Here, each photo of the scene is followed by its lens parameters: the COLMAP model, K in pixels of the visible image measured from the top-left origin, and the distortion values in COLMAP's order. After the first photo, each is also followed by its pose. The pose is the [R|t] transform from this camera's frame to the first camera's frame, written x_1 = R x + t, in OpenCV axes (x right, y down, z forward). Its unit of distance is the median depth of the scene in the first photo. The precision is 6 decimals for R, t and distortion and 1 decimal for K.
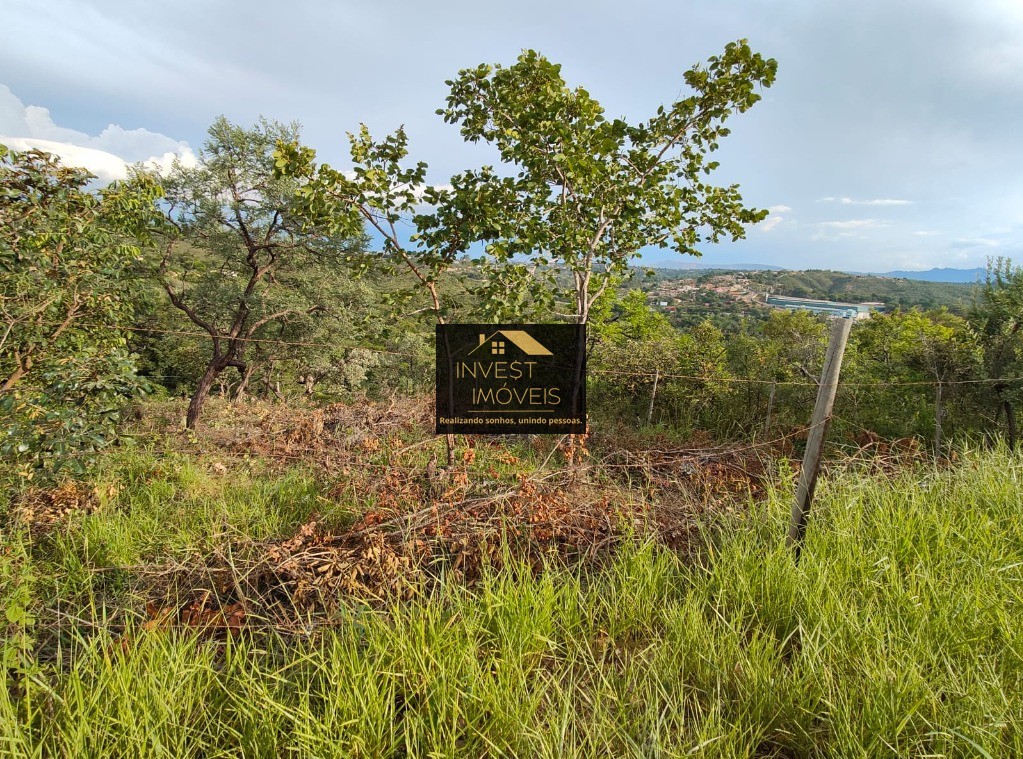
lens RADIAL K [[536.9, 0, 510.1], [0, 536.9, 376.0], [0, 0, 1]] dist [-0.012706, 0.009212]
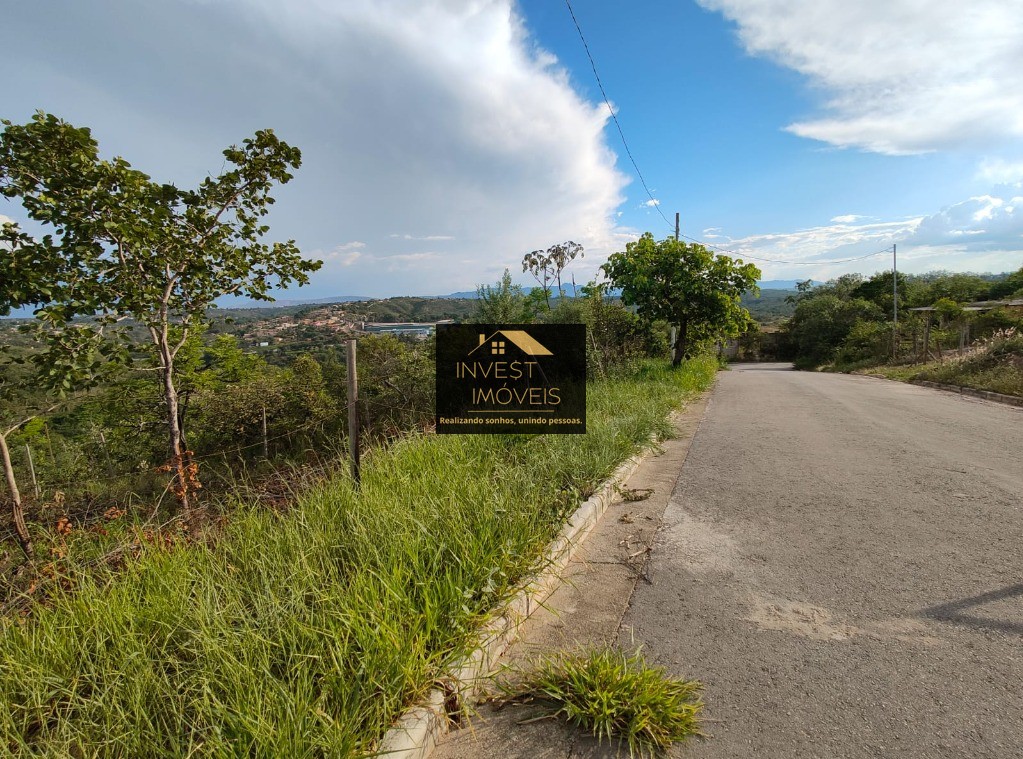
lens RADIAL K [[536.9, 0, 510.1], [0, 536.9, 376.0], [0, 0, 1]] dist [-0.012706, 0.009212]
pose [[0.753132, -0.168927, 0.635811, -0.026788], [0.208798, 0.977879, 0.012485, 0.029813], [-0.623855, 0.123353, 0.771744, -0.210772]]
